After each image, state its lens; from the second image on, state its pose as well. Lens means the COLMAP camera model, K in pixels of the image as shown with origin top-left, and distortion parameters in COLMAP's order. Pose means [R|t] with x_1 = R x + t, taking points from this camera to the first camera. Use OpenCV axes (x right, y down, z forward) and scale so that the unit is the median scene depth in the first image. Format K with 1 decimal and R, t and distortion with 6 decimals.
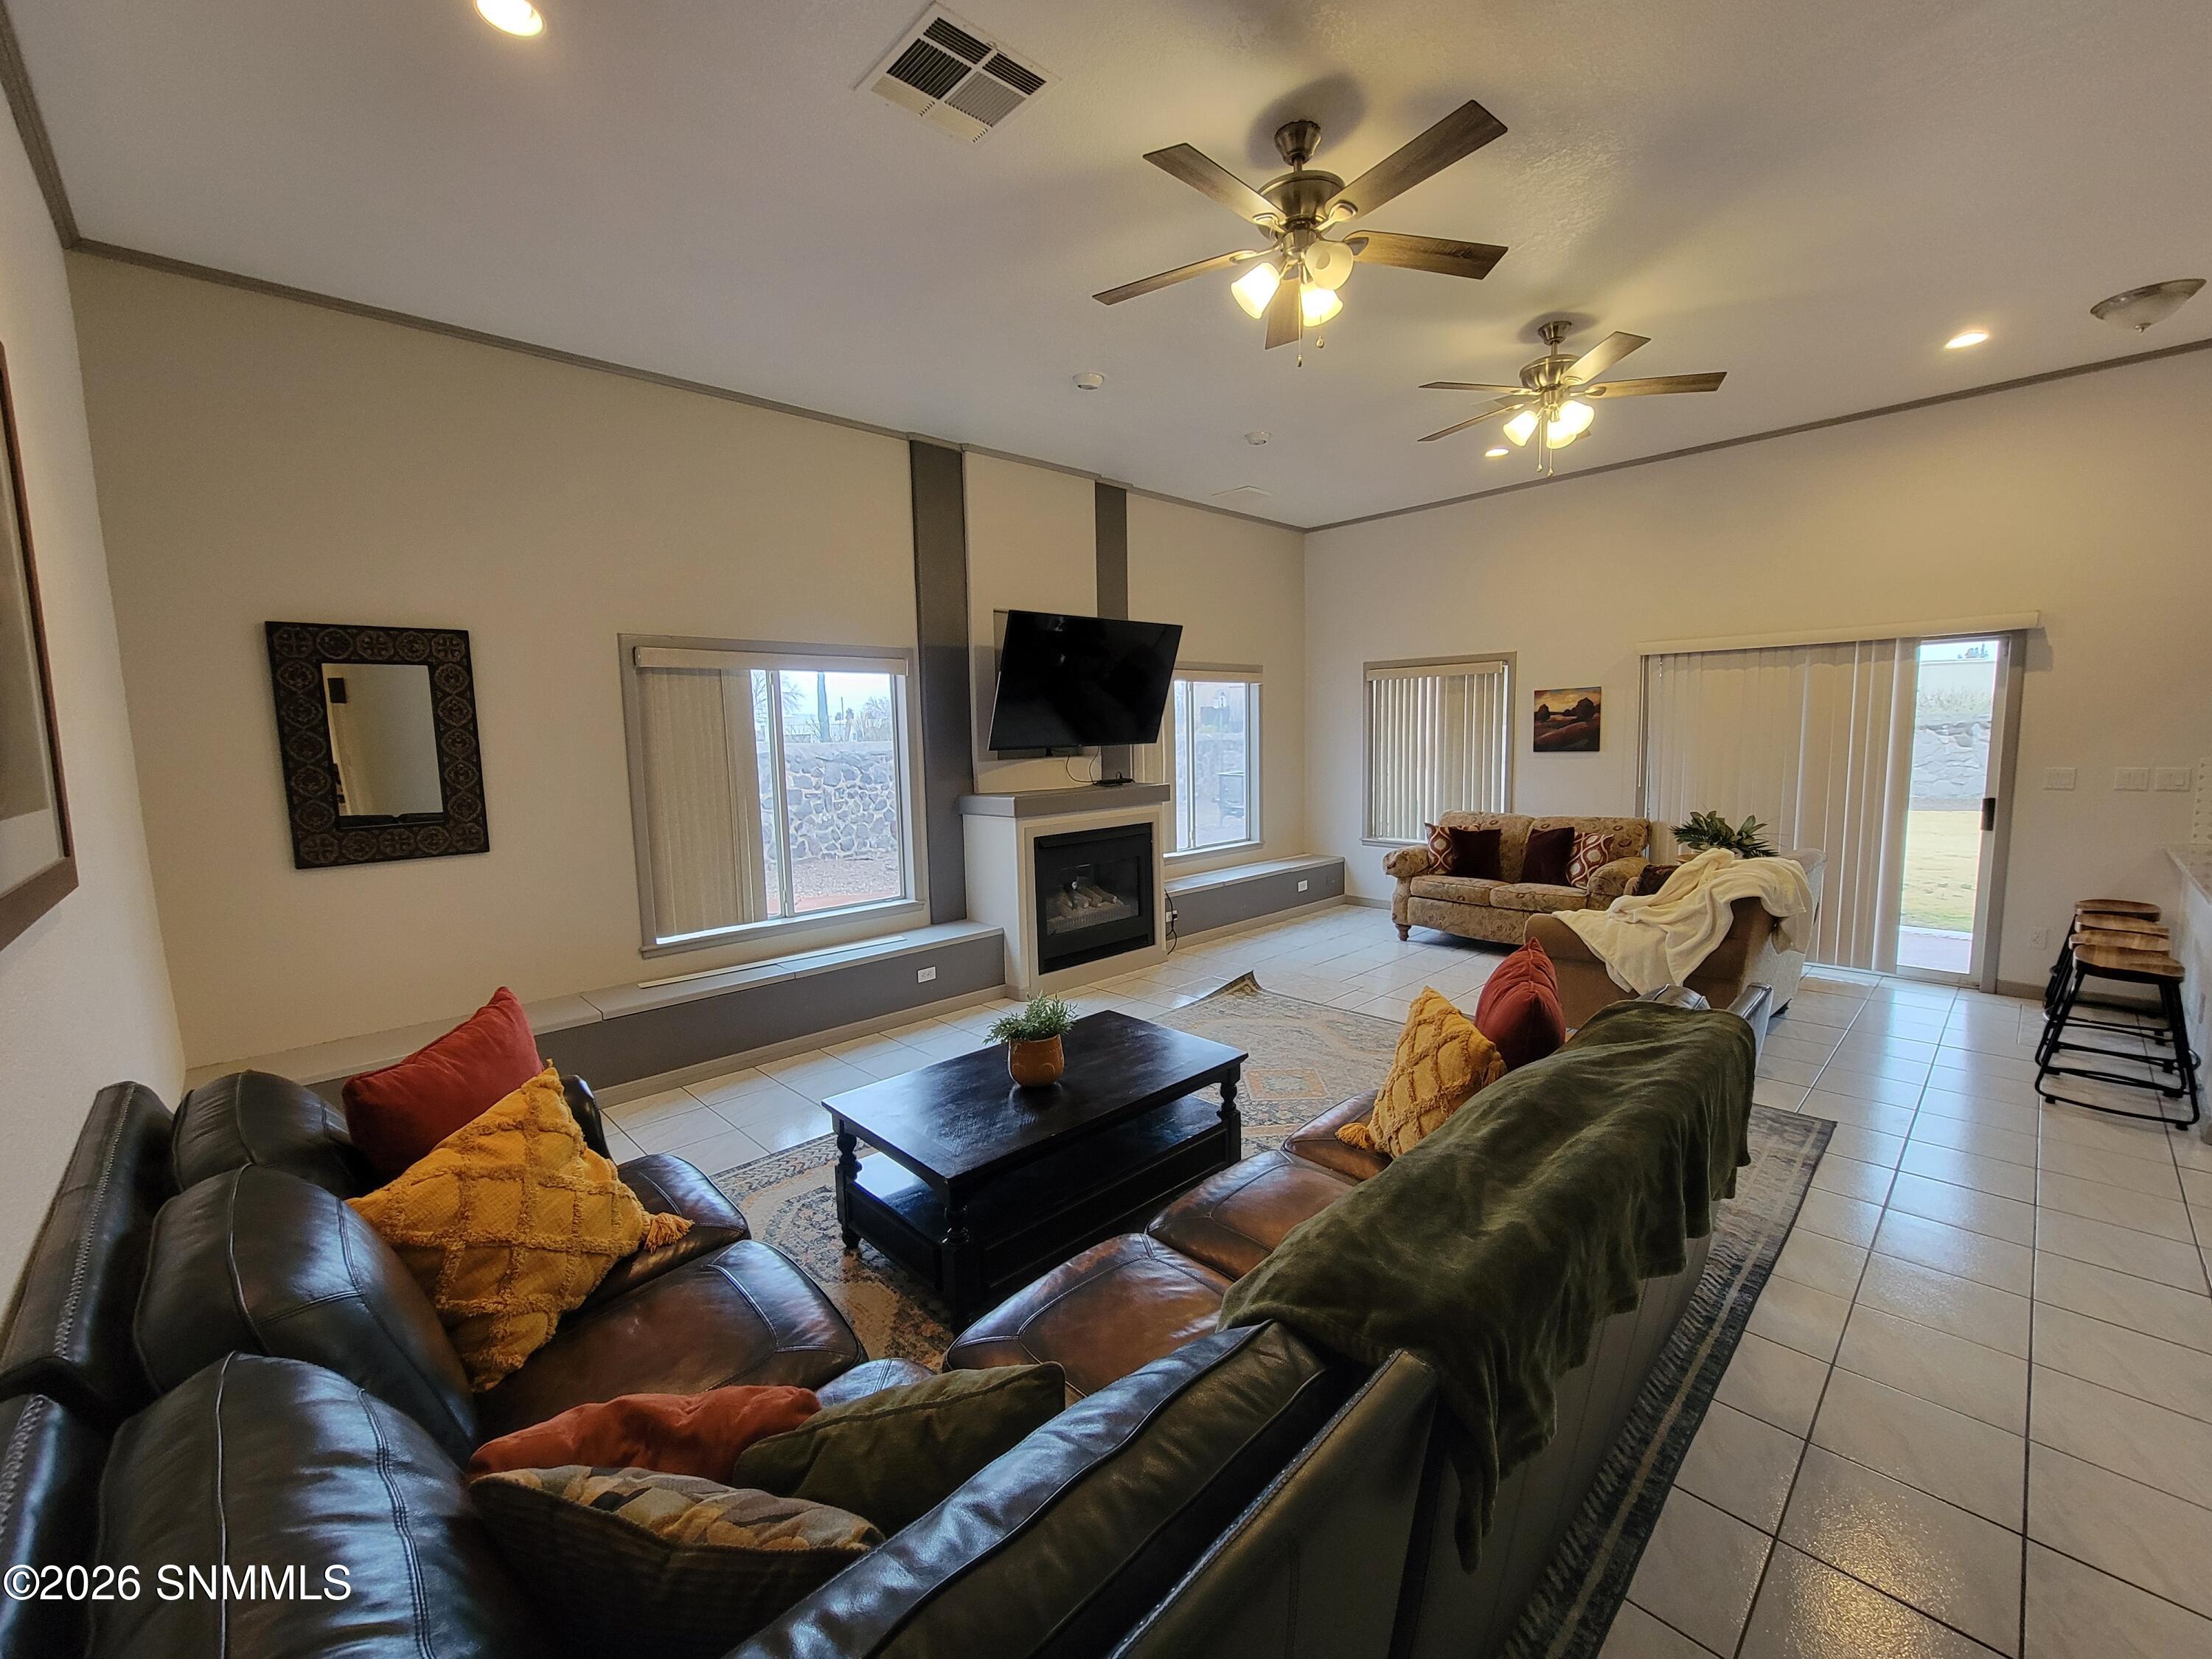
lens RADIAL K [[901.2, 0, 1104.2], [0, 901.2, 835.2], [0, 0, 1]] dist [-0.001641, -0.000554]
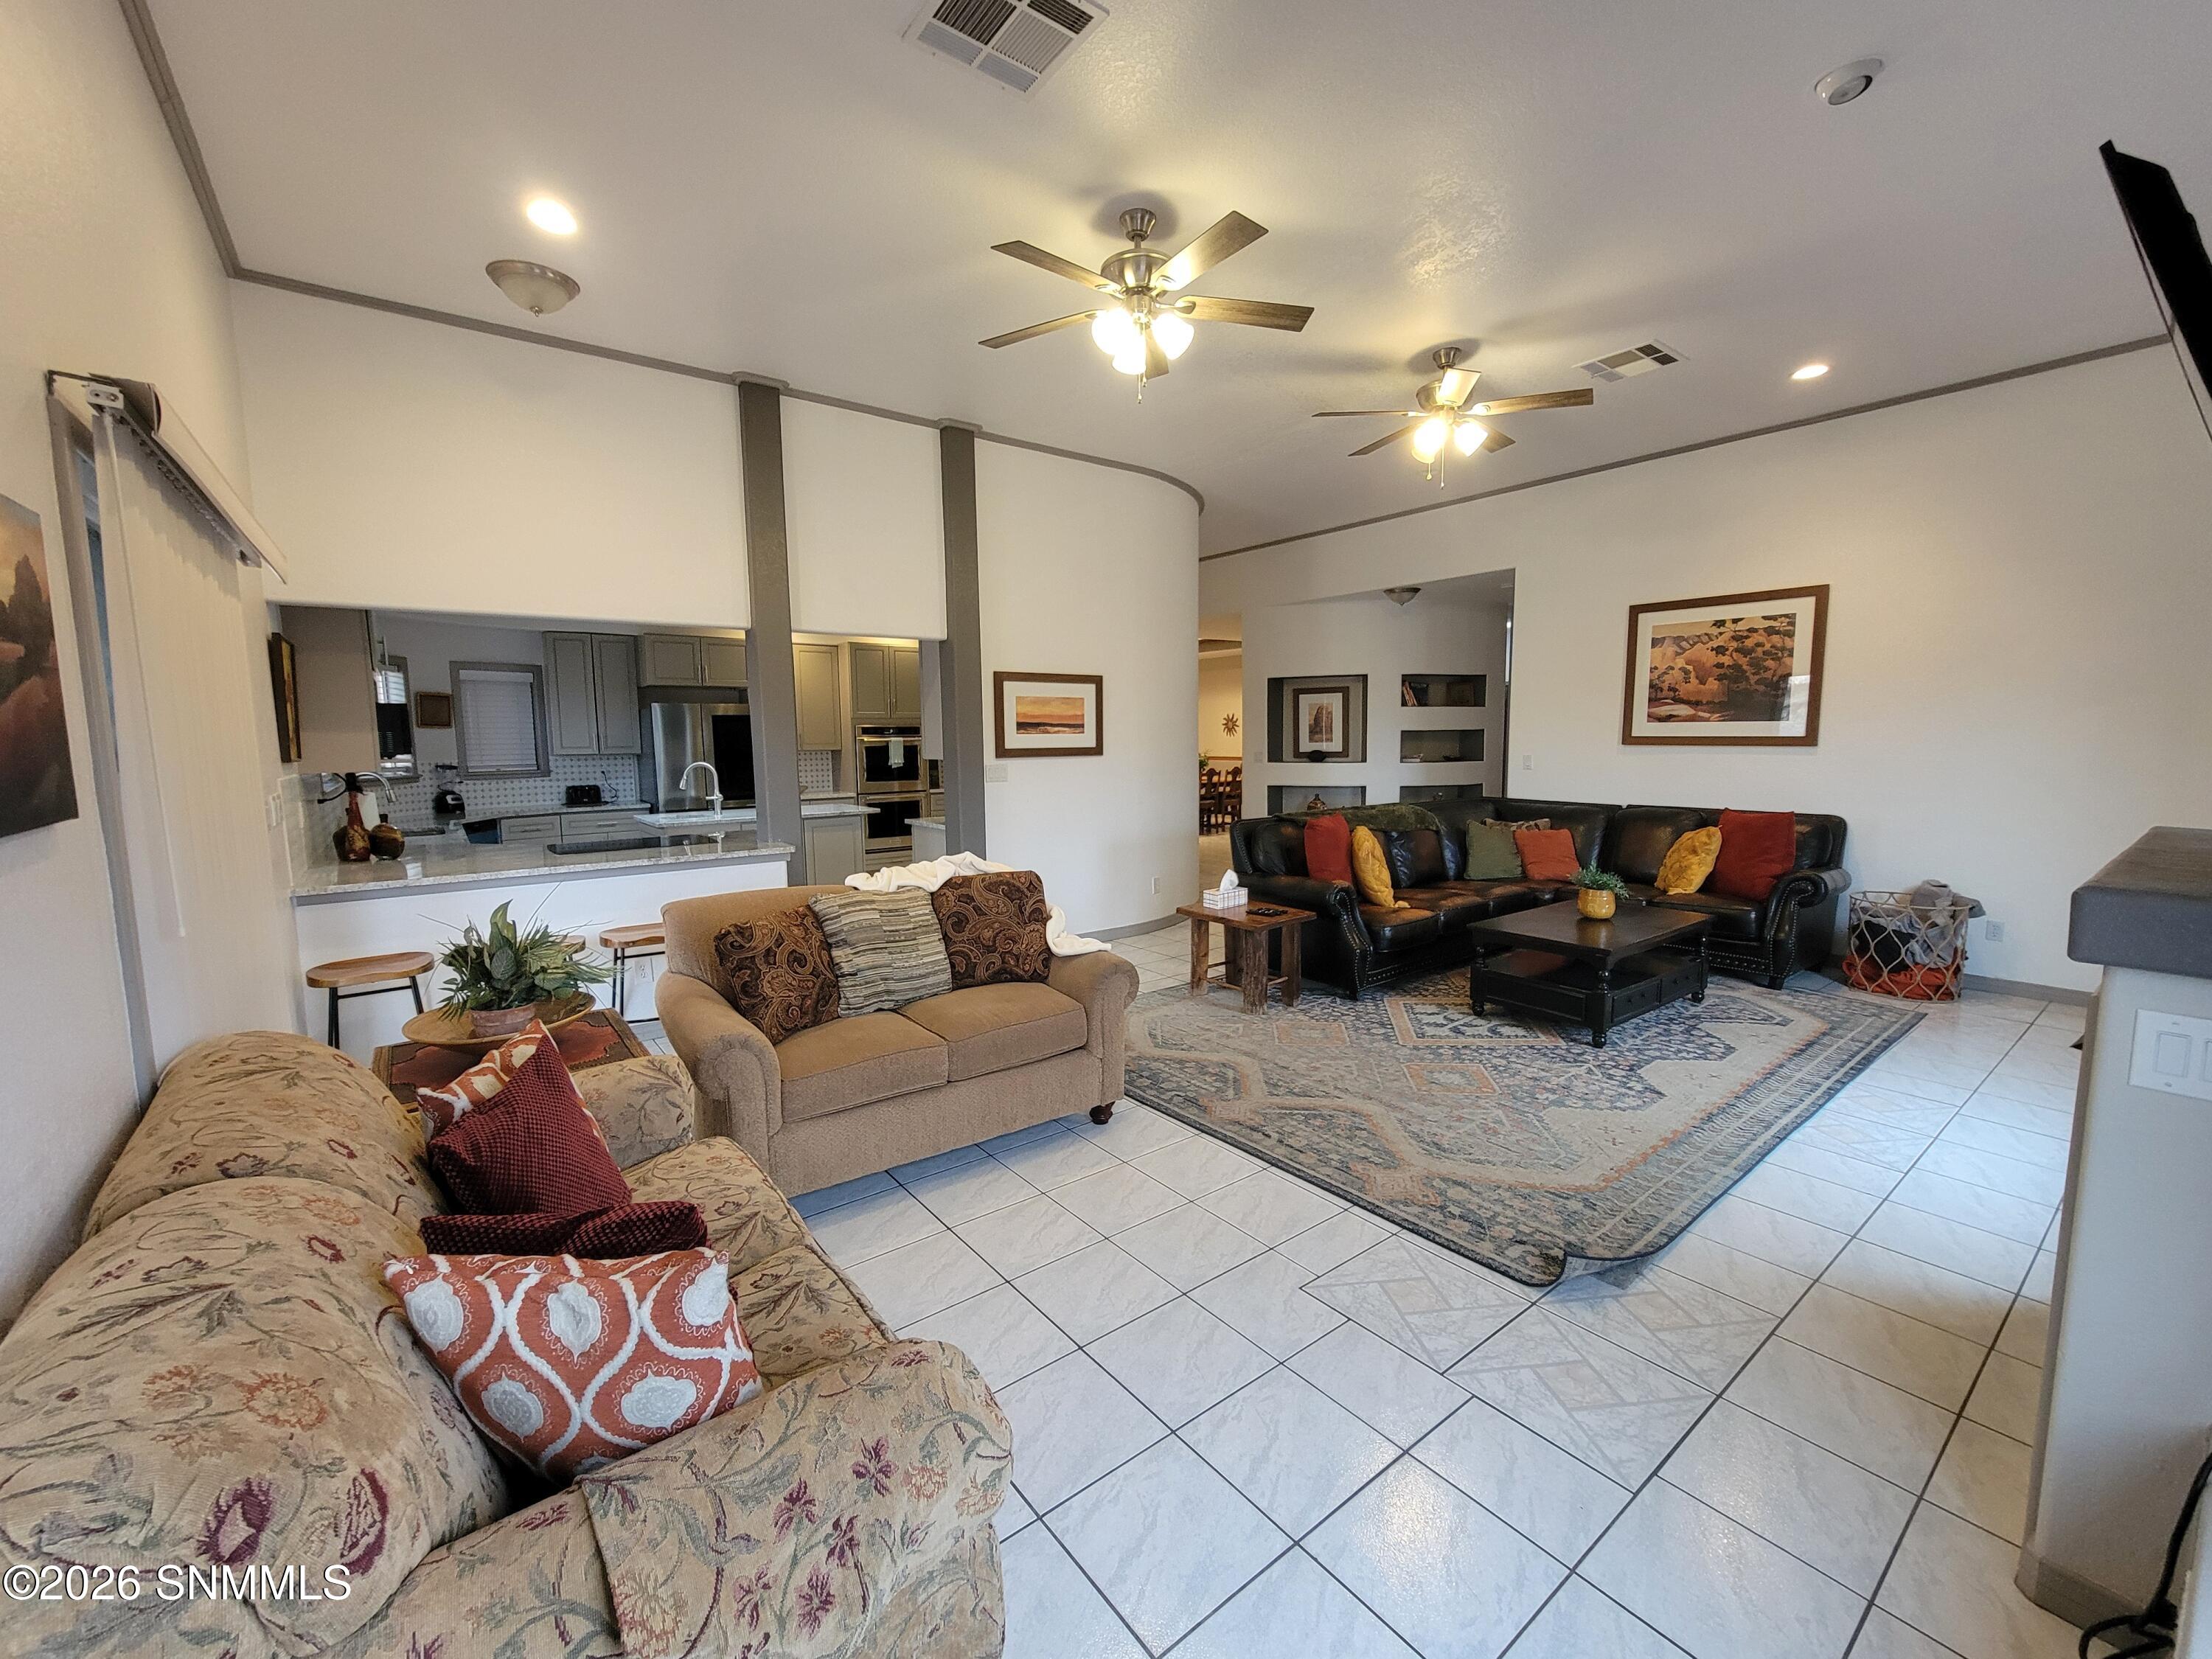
lens RADIAL K [[901.2, 0, 1104.2], [0, 901.2, 831.4], [0, 0, 1]] dist [-0.001641, -0.000554]
pose [[-0.993329, 0.025448, 0.112472, 0.278746], [0.050185, 0.973538, 0.222948, -0.127723], [-0.103822, 0.227105, -0.968320, 1.180395]]
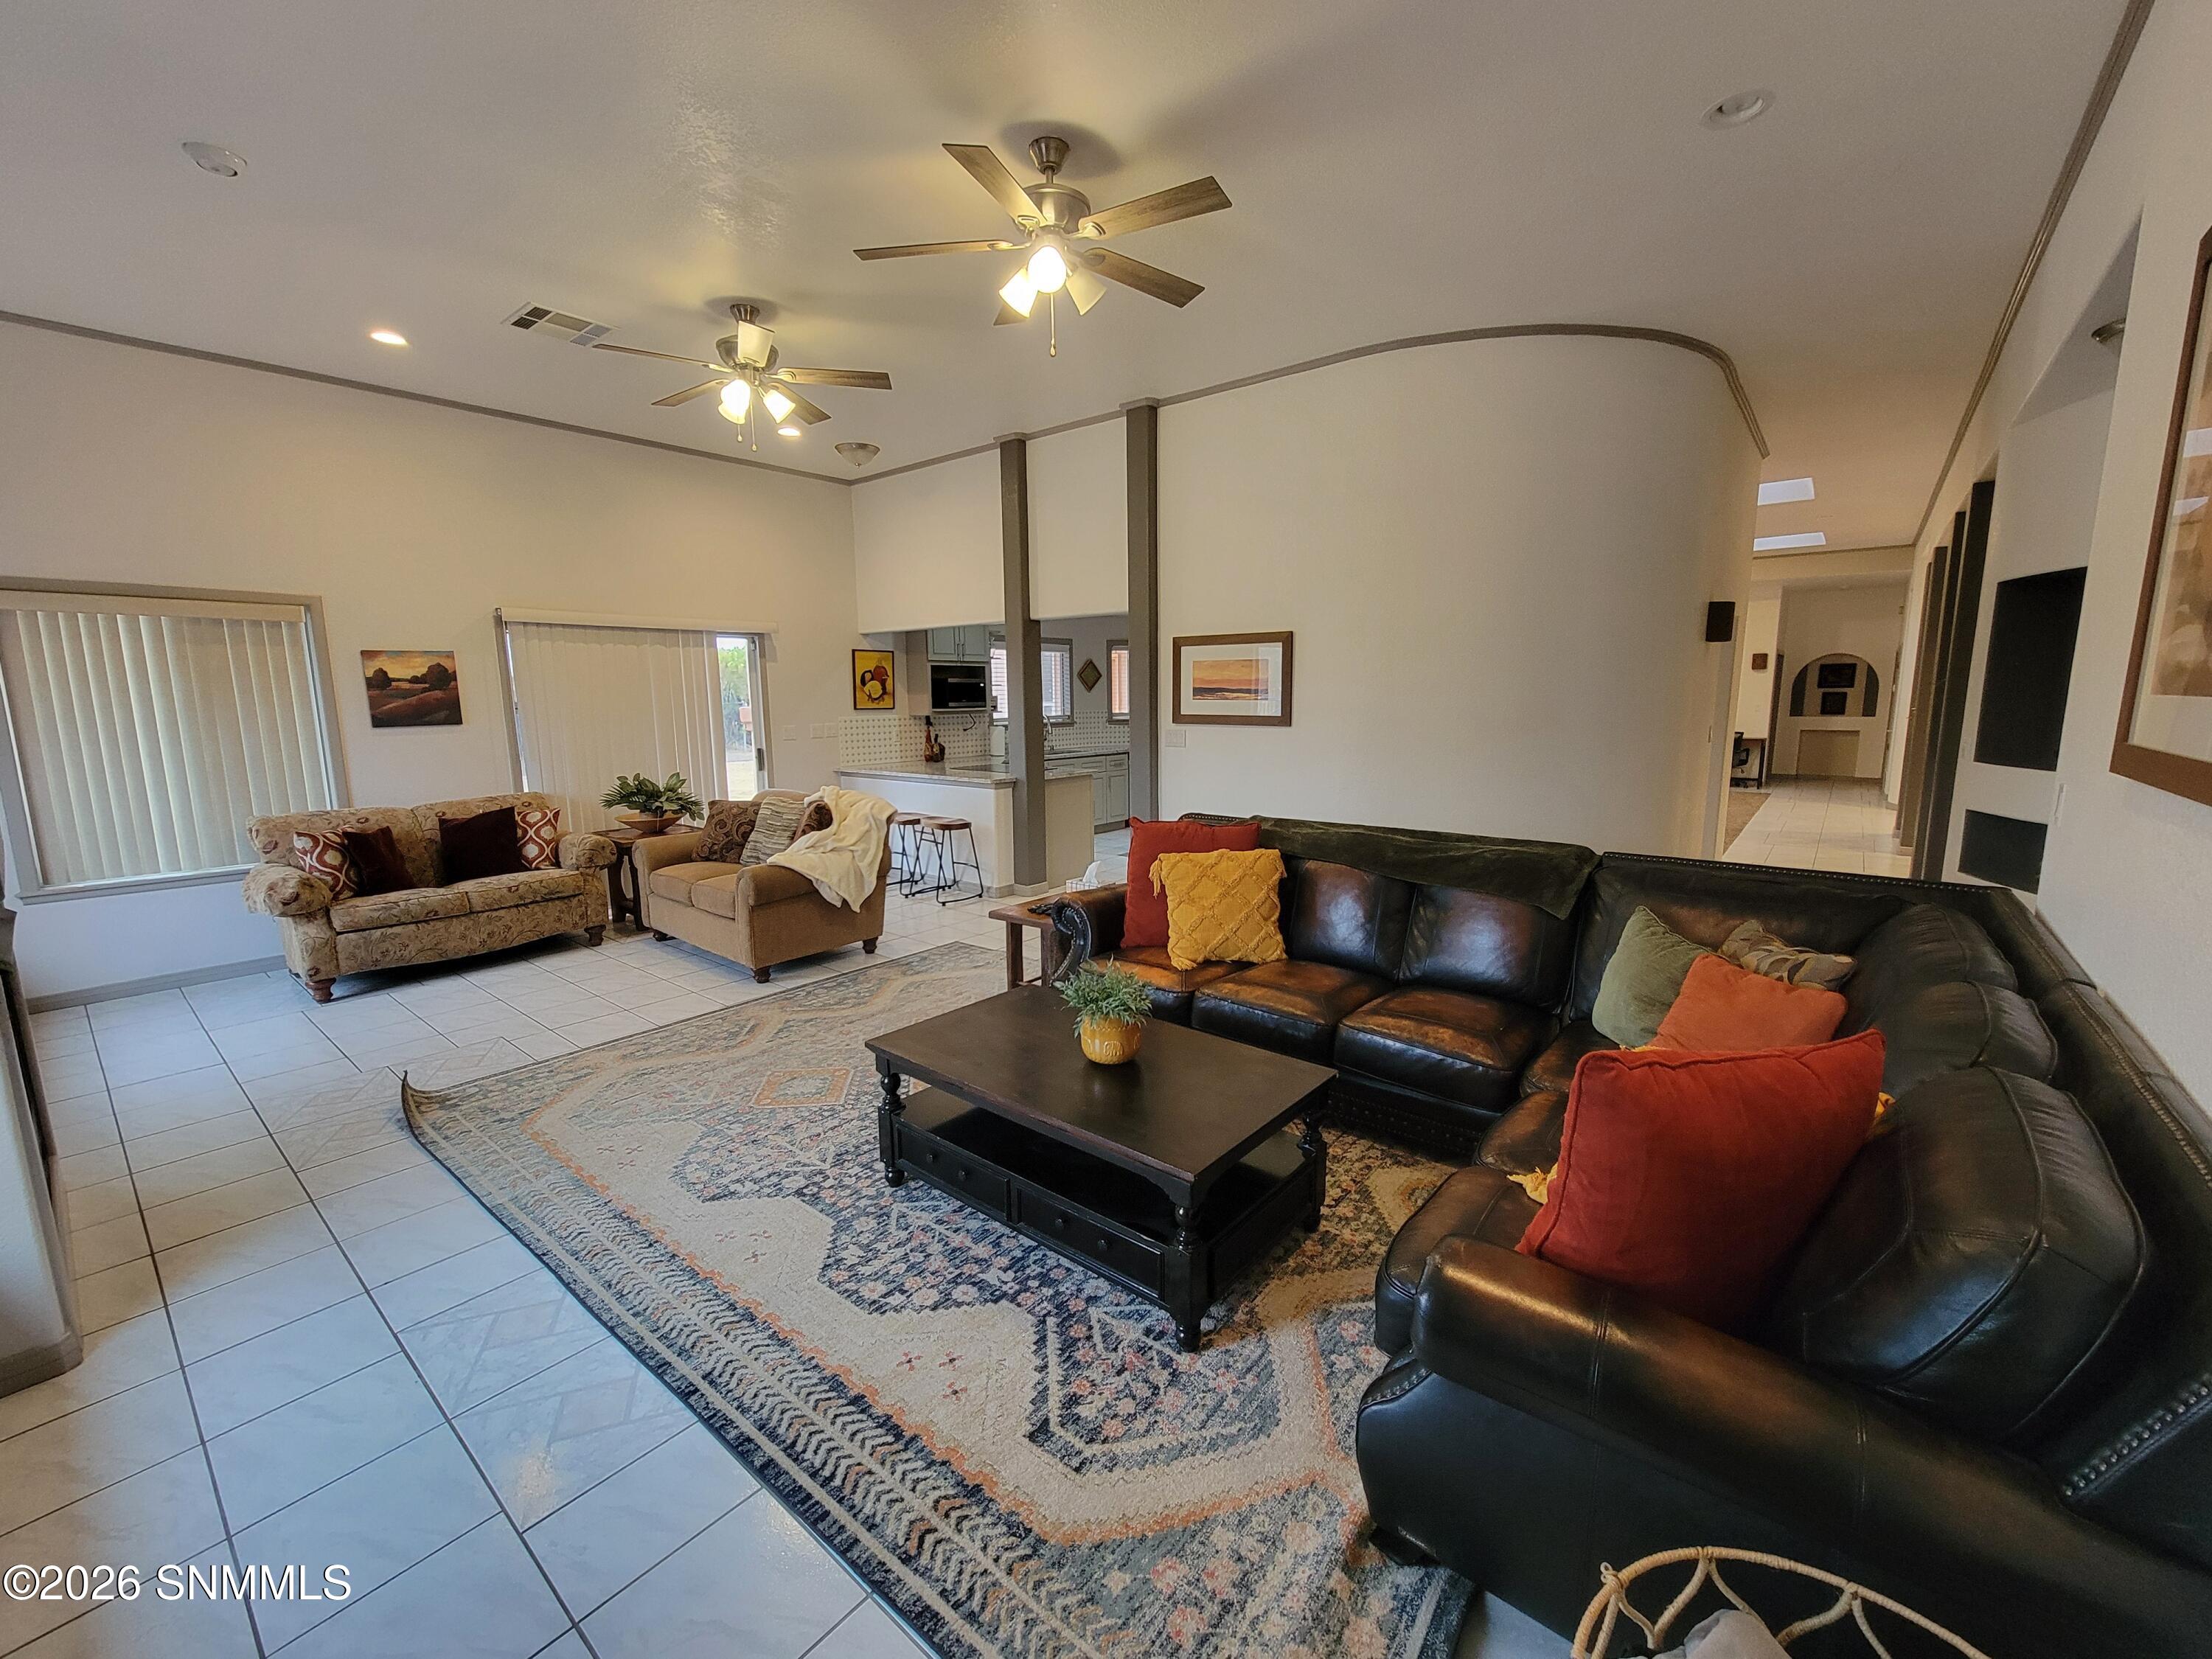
lens RADIAL K [[901.2, 0, 1120.1], [0, 901.2, 831.6], [0, 0, 1]] dist [-0.001641, -0.000554]
pose [[-0.126721, -0.125683, 0.983944, -0.417075], [0.127444, 0.981657, 0.141804, -0.032822], [-0.983717, 0.143367, -0.108379, 0.472447]]
